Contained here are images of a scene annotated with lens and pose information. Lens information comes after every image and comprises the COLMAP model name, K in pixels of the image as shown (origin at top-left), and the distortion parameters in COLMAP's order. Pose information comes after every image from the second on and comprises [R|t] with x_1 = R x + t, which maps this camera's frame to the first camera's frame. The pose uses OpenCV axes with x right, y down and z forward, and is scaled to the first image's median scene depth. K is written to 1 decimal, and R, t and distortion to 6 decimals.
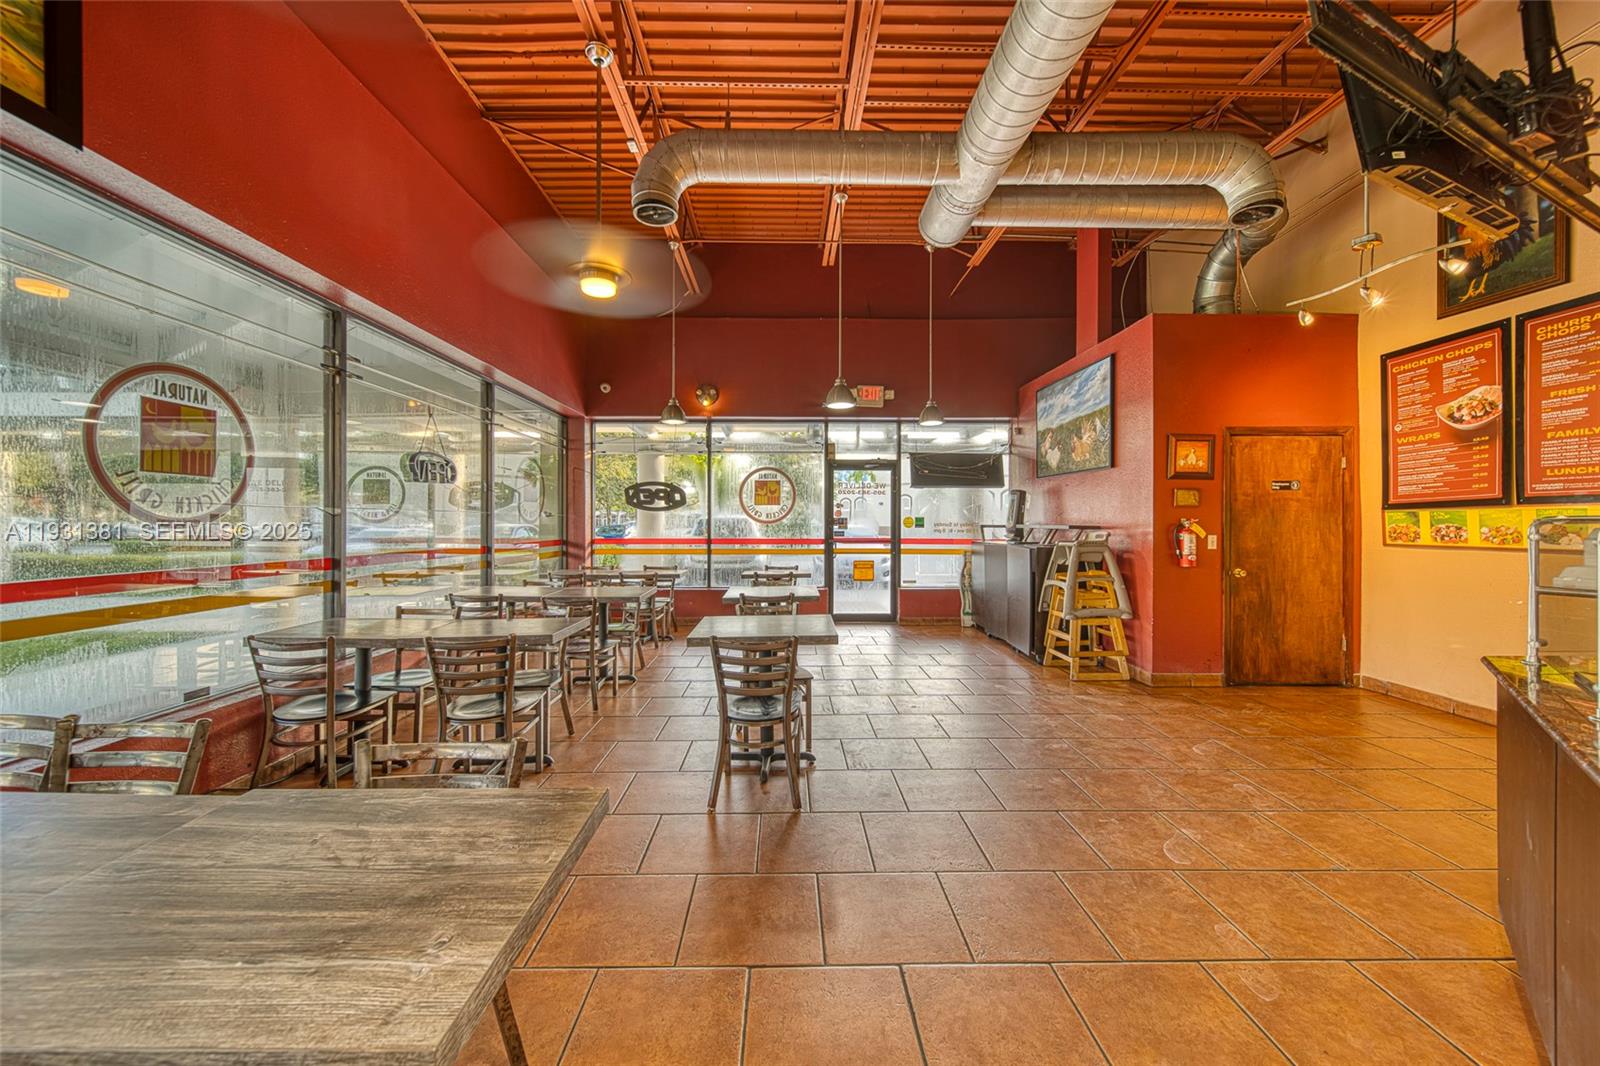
lens RADIAL K [[586.1, 0, 775.5], [0, 586.1, 527.0], [0, 0, 1]] dist [0.000021, -0.000307]
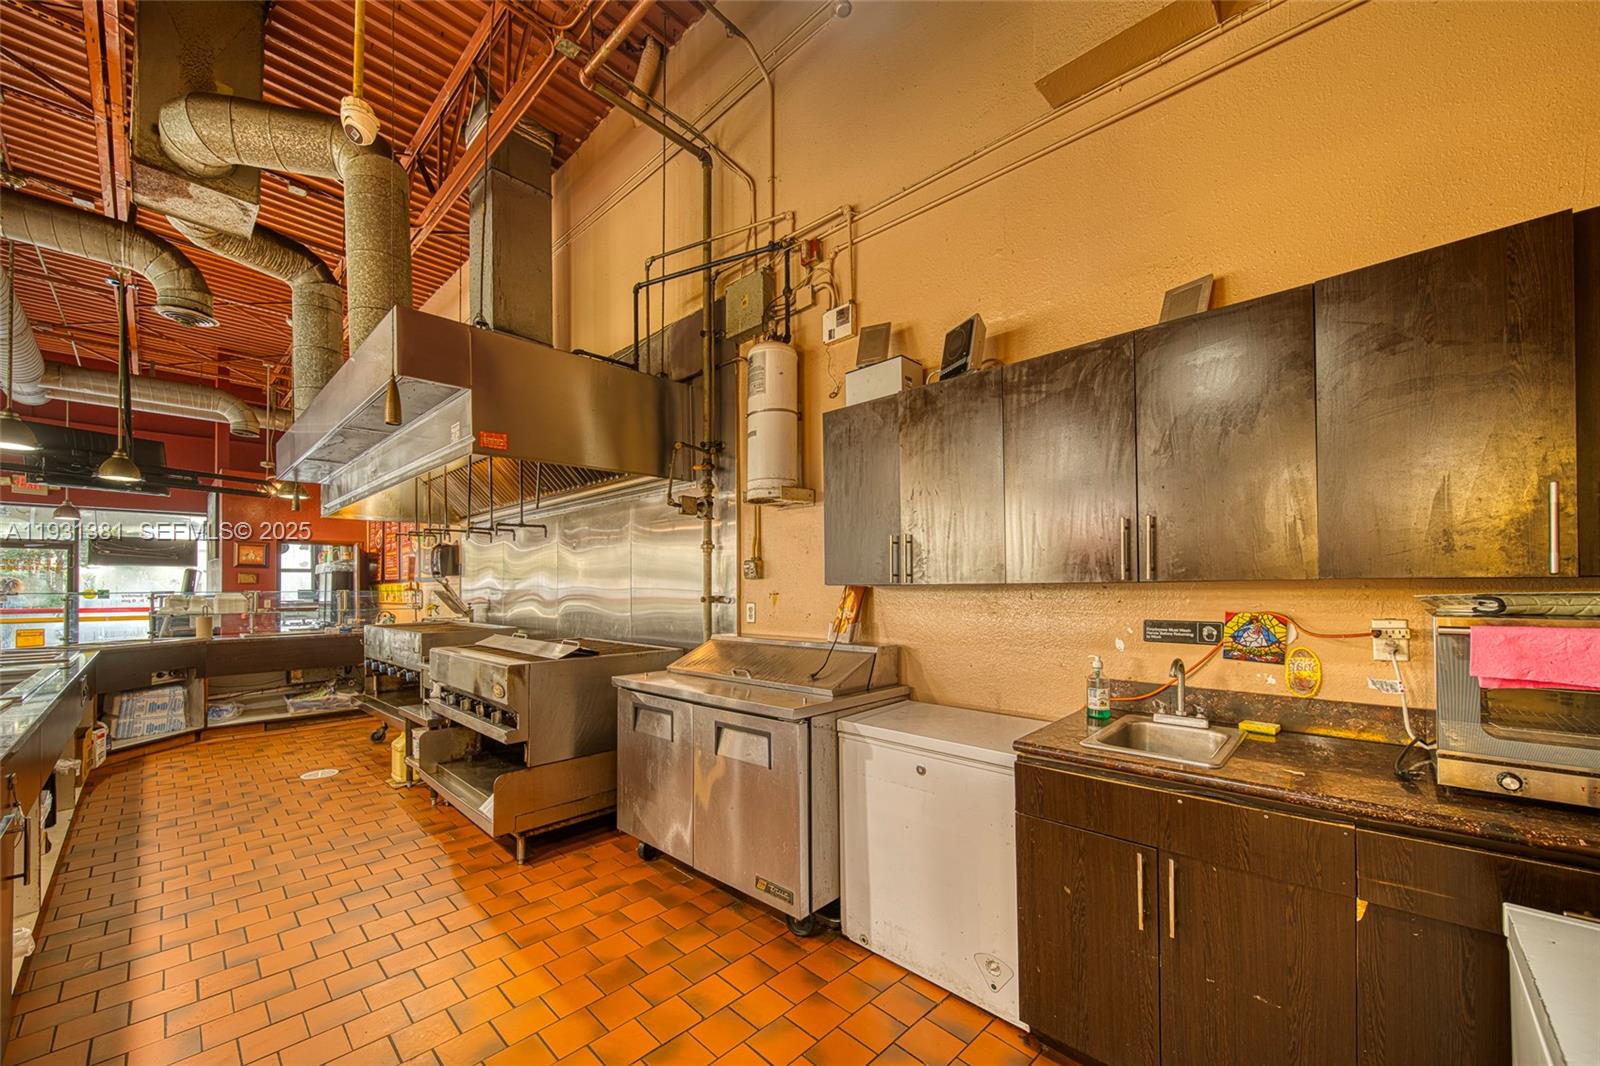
lens RADIAL K [[605.2, 0, 776.2], [0, 605.2, 584.8], [0, 0, 1]] dist [-0.000143, -0.000327]
pose [[0.683841, -0.003890, 0.729621, 0.299518], [0.016367, 0.999816, -0.010009, 0.008017], [-0.729448, 0.018786, 0.683779, -0.876961]]
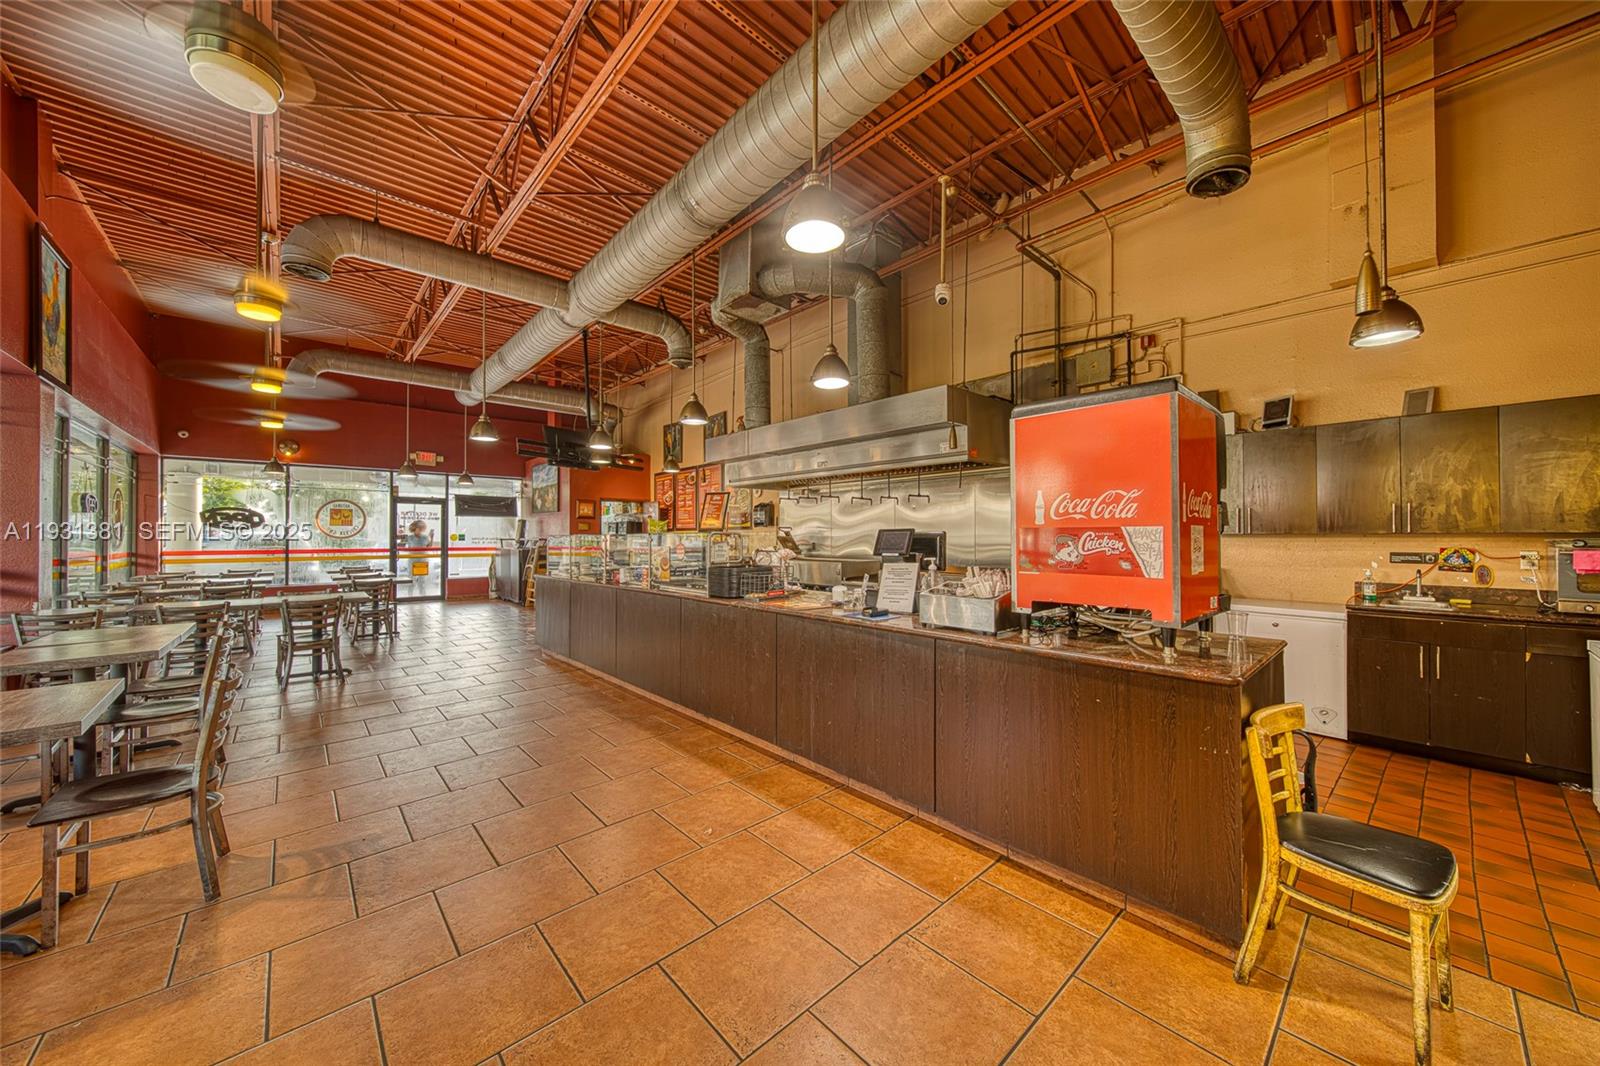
lens RADIAL K [[561.2, 0, 800.0], [0, 561.2, 533.0], [0, 0, 1]] dist [-0.001691, -0.000215]
pose [[0.730401, 0.001493, 0.683017, -0.137806], [0.009229, 0.999885, -0.012055, 0.007487], [-0.682956, 0.015109, 0.730303, -0.815334]]
